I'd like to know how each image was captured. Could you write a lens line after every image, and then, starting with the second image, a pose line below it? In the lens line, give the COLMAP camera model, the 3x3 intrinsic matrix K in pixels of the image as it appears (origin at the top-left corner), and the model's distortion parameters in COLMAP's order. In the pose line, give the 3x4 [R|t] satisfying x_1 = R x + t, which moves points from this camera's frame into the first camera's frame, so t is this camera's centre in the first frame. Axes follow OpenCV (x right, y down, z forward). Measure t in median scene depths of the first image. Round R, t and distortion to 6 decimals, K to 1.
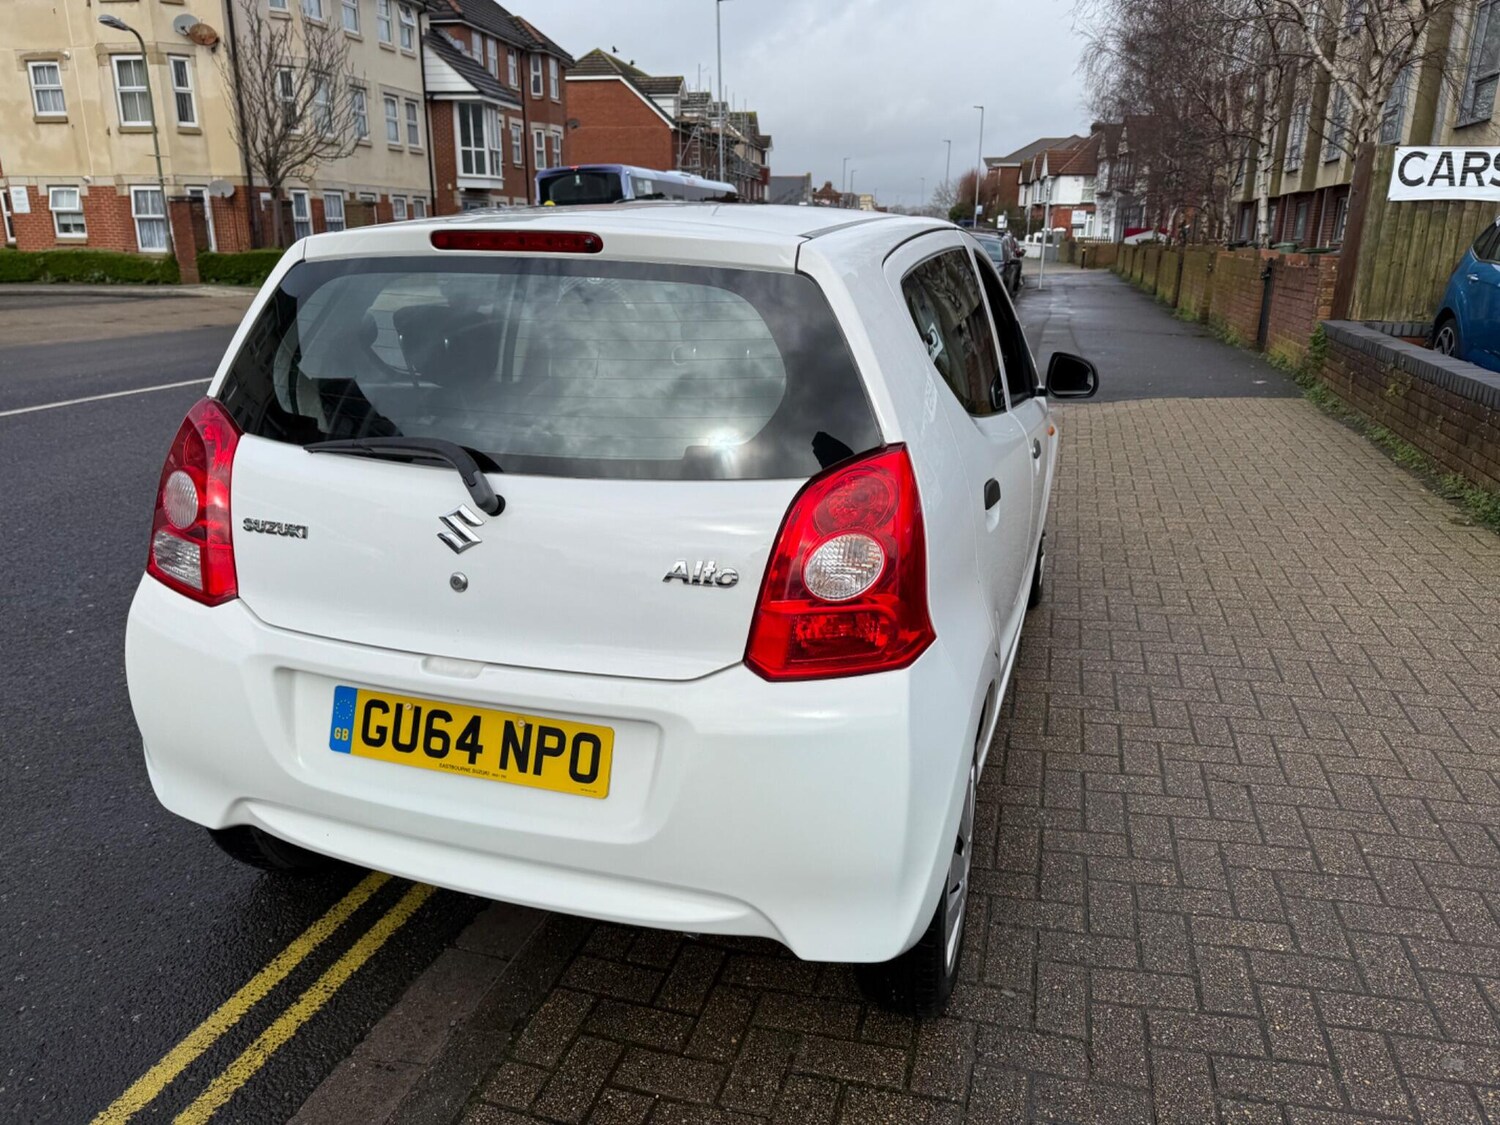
lens RADIAL K [[1062.0, 0, 763.4], [0, 1062.0, 547.0], [0, 0, 1]] dist [0.008927, -0.017953]
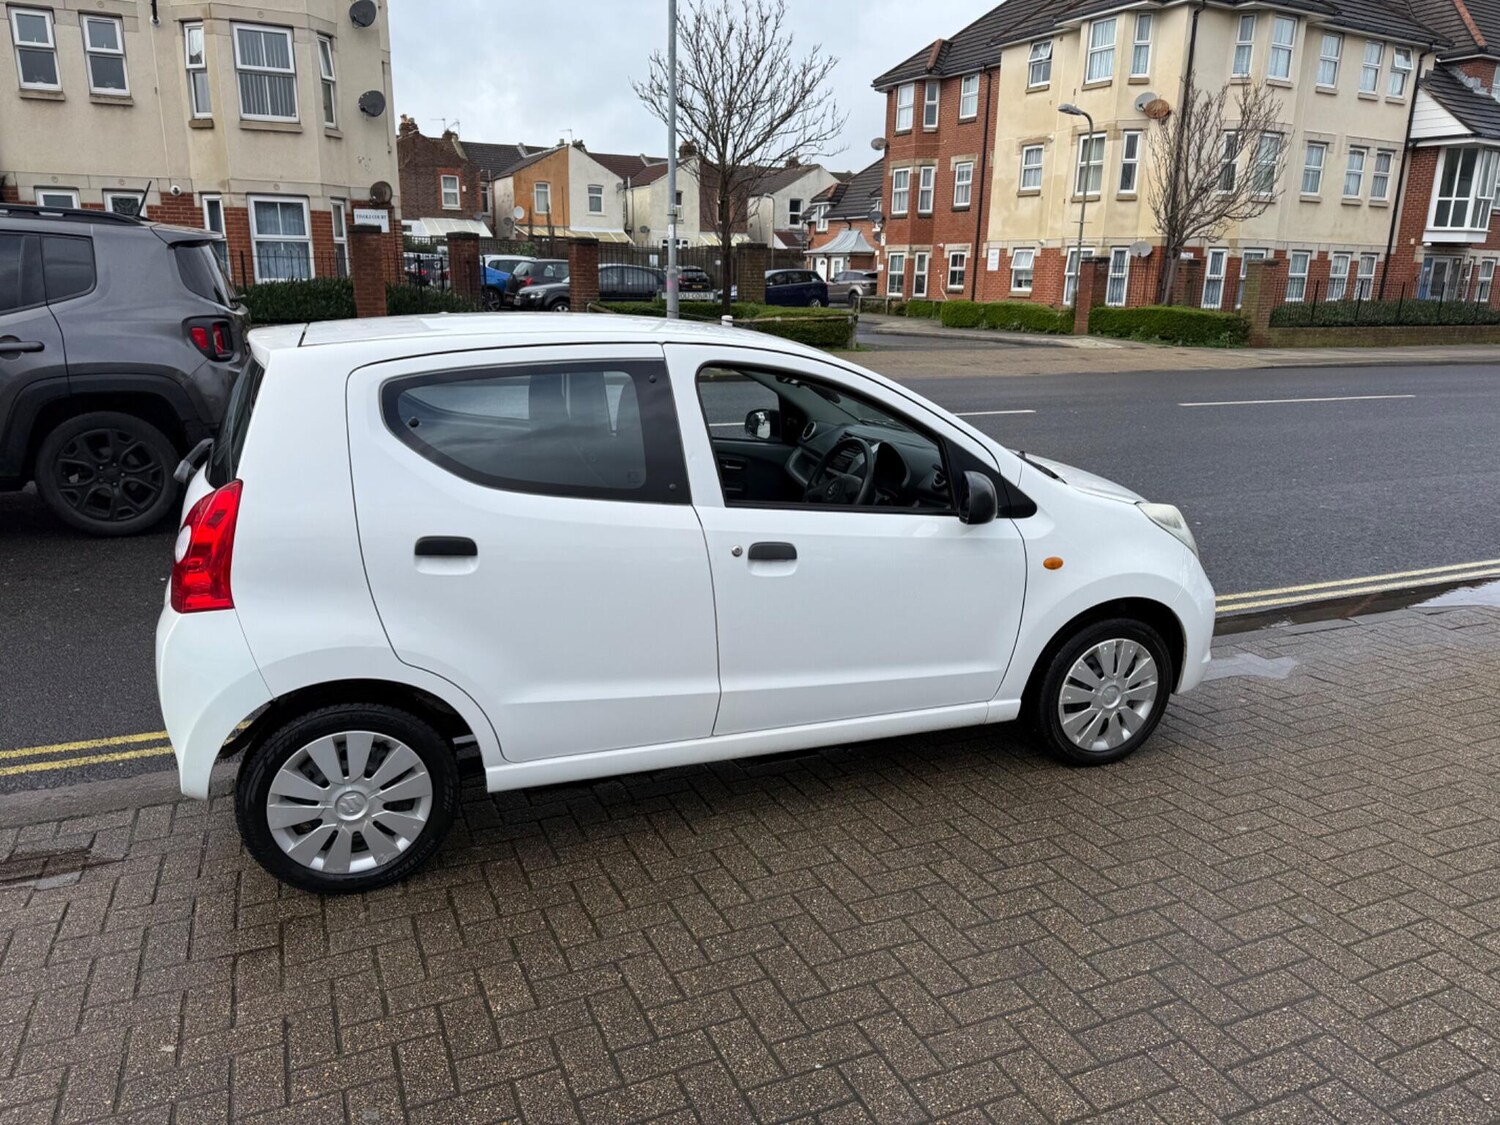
lens RADIAL K [[1053.4, 0, 738.6], [0, 1053.4, 555.5], [0, 0, 1]] dist [0.013533, -0.020323]
pose [[0.618108, 0.206630, -0.758450, 0.120775], [-0.233466, 0.969554, 0.073876, -0.018727], [0.750624, 0.131409, 0.647530, 0.037662]]
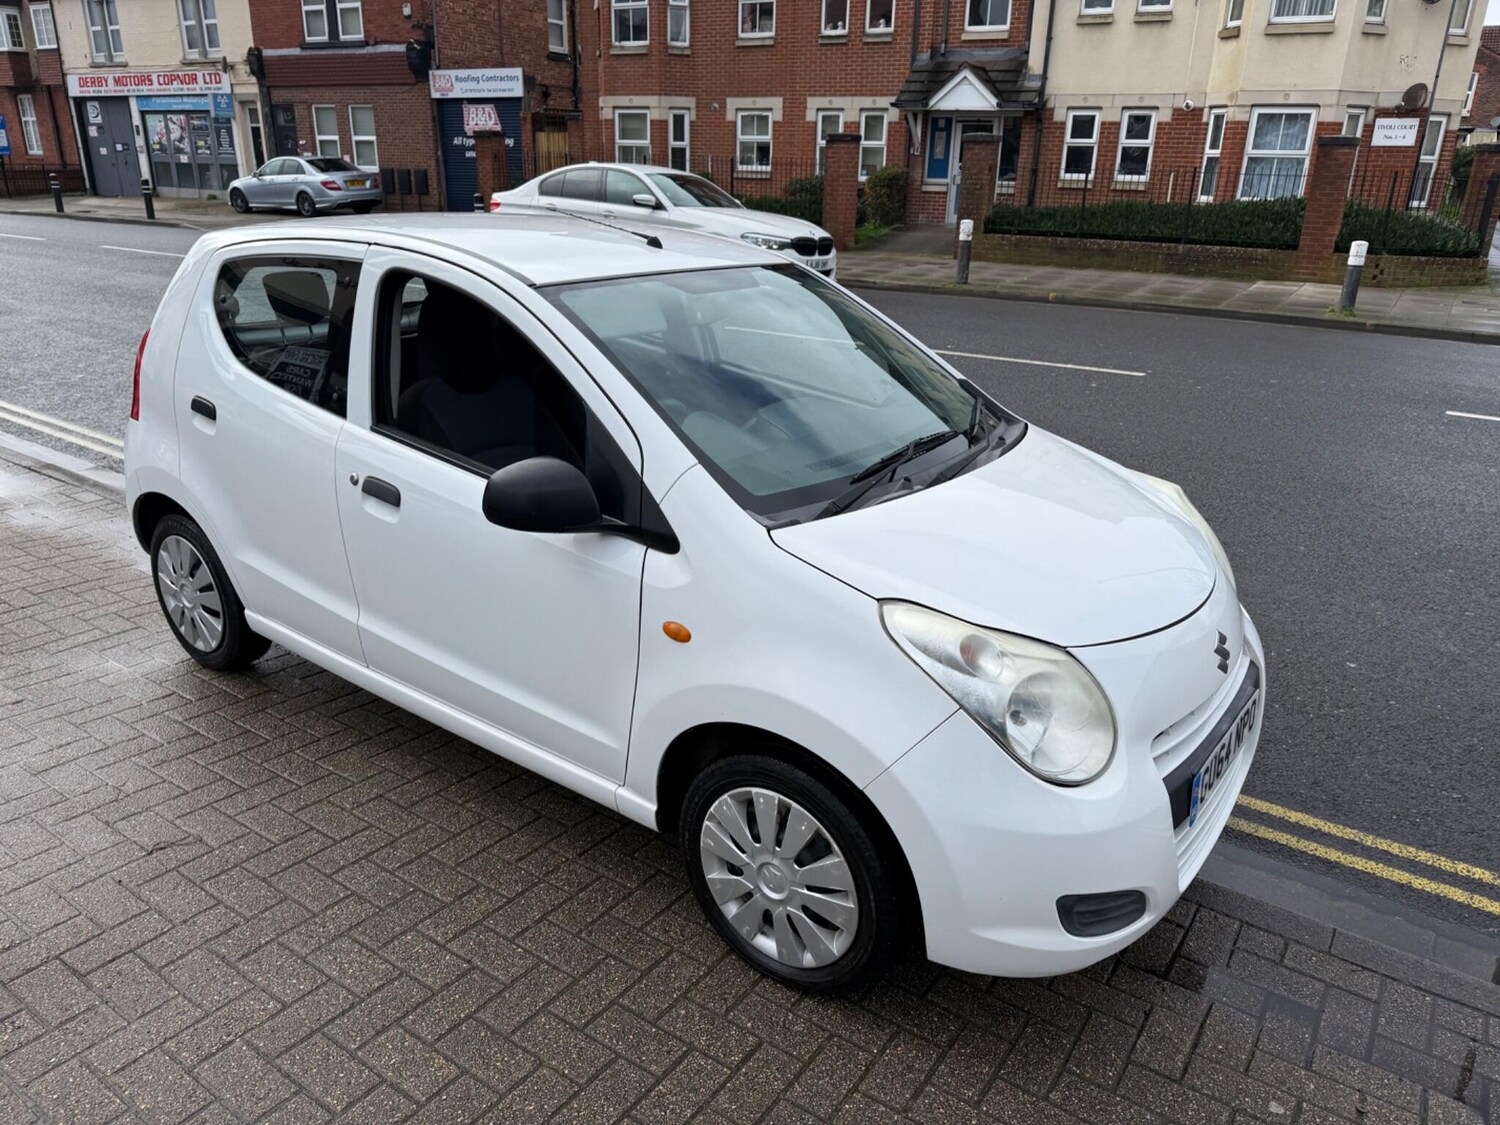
lens RADIAL K [[1056.4, 0, 756.5], [0, 1056.4, 559.9], [0, 0, 1]] dist [0.001728, -0.009582]
pose [[-0.314870, 0.316638, -0.894761, 0.118015], [-0.294053, 0.863785, 0.409155, -0.060631], [0.902435, 0.391937, -0.178872, 0.176801]]
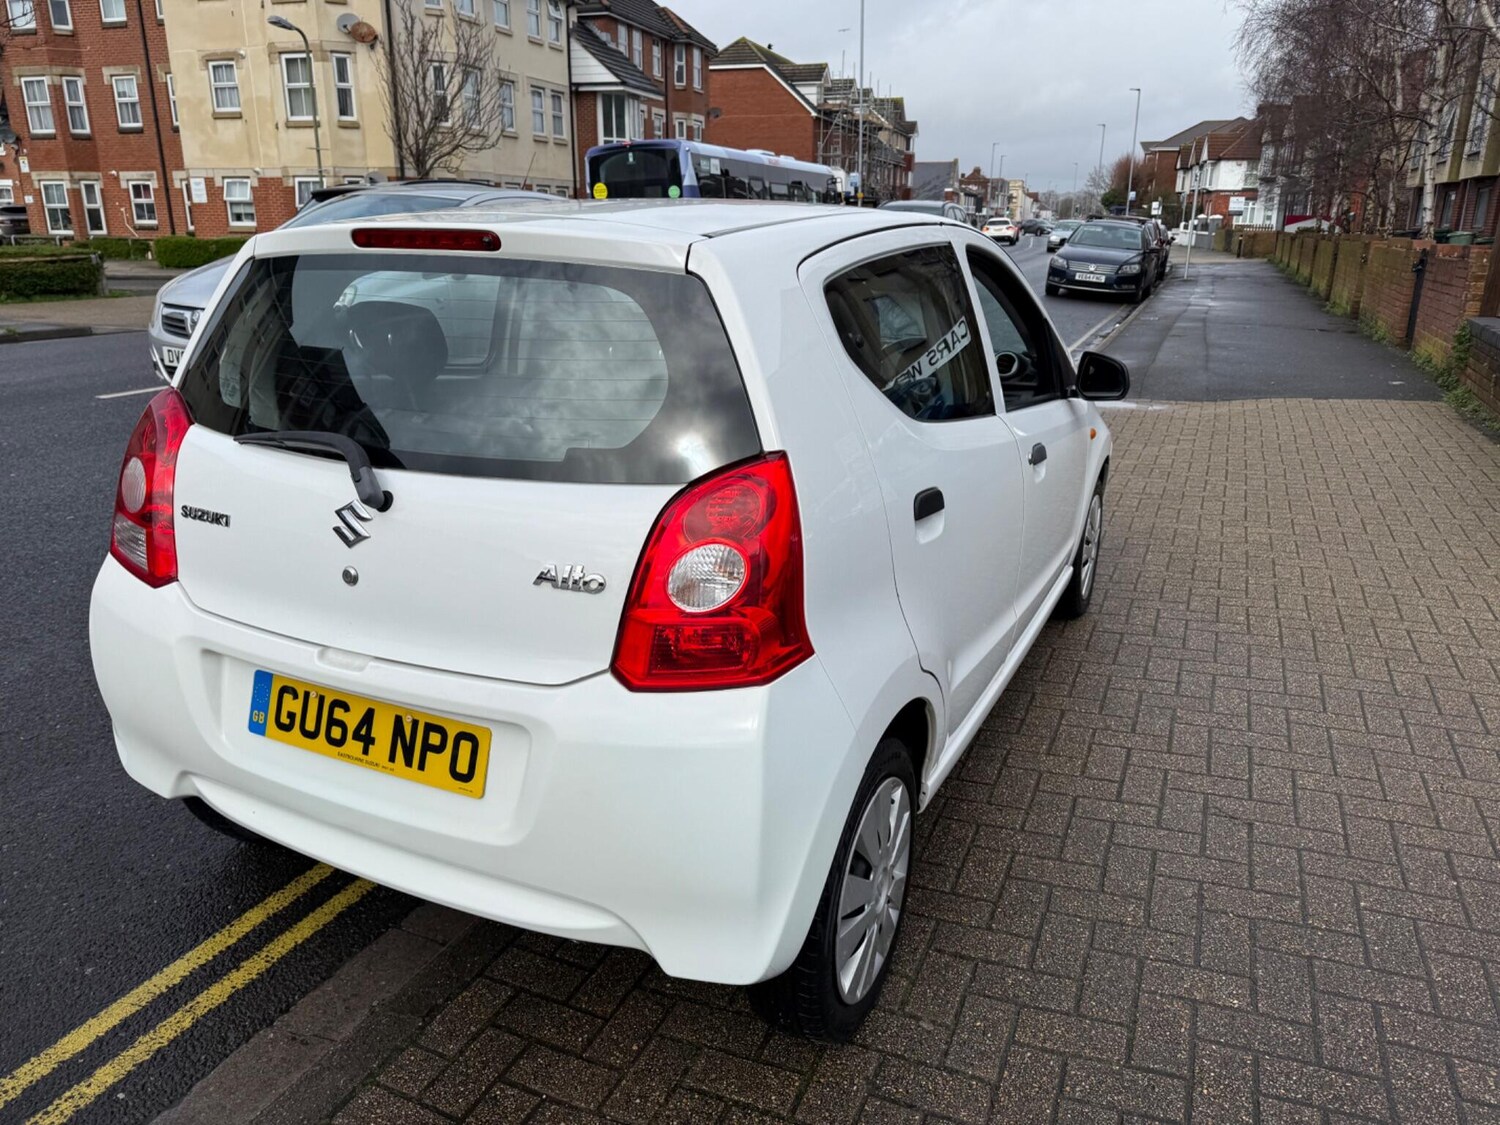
lens RADIAL K [[1060.8, 0, 761.3], [0, 1060.8, 548.0], [0, 0, 1]] dist [0.004950, -0.011970]
pose [[0.991172, 0.037903, -0.127049, 0.015957], [-0.036373, 0.999235, 0.014337, -0.001569], [0.127495, -0.009589, 0.991793, 0.003101]]
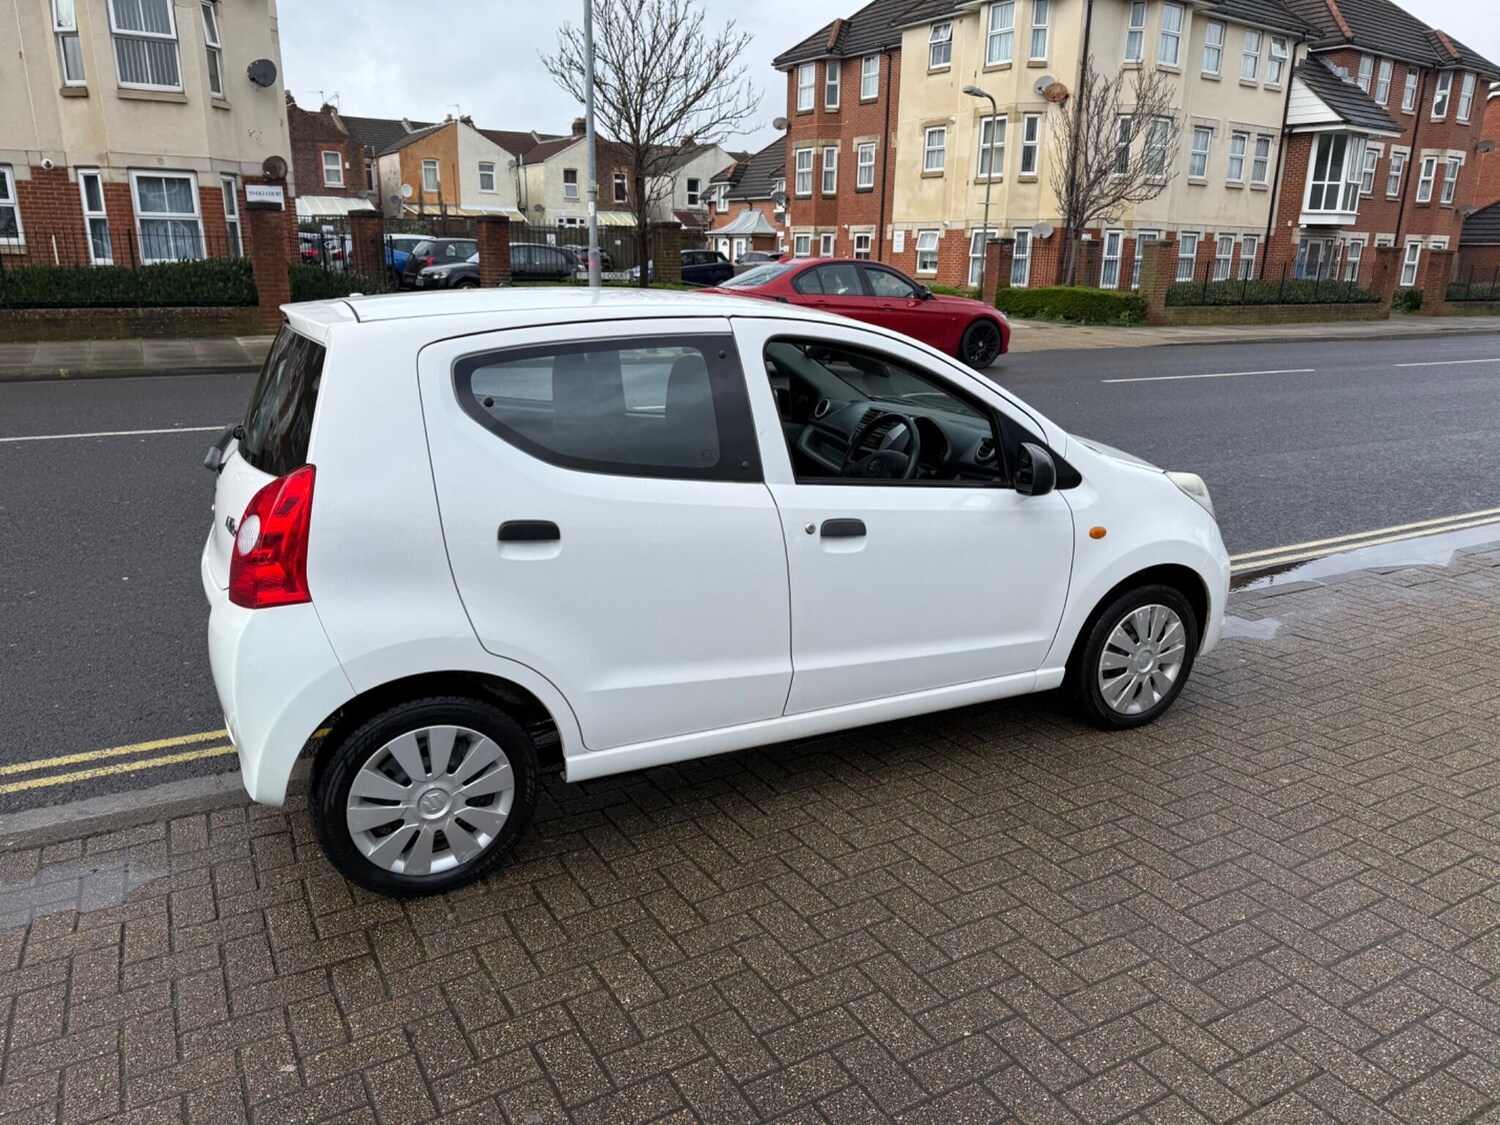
lens RADIAL K [[1054.7, 0, 750.0], [0, 1054.7, 562.5], [0, 0, 1]] dist [0.017953, -0.027585]
pose [[0.699582, 0.203356, -0.685005, 0.106971], [-0.213015, 0.974413, 0.071725, -0.013566], [0.682063, 0.095739, 0.724999, 0.024476]]
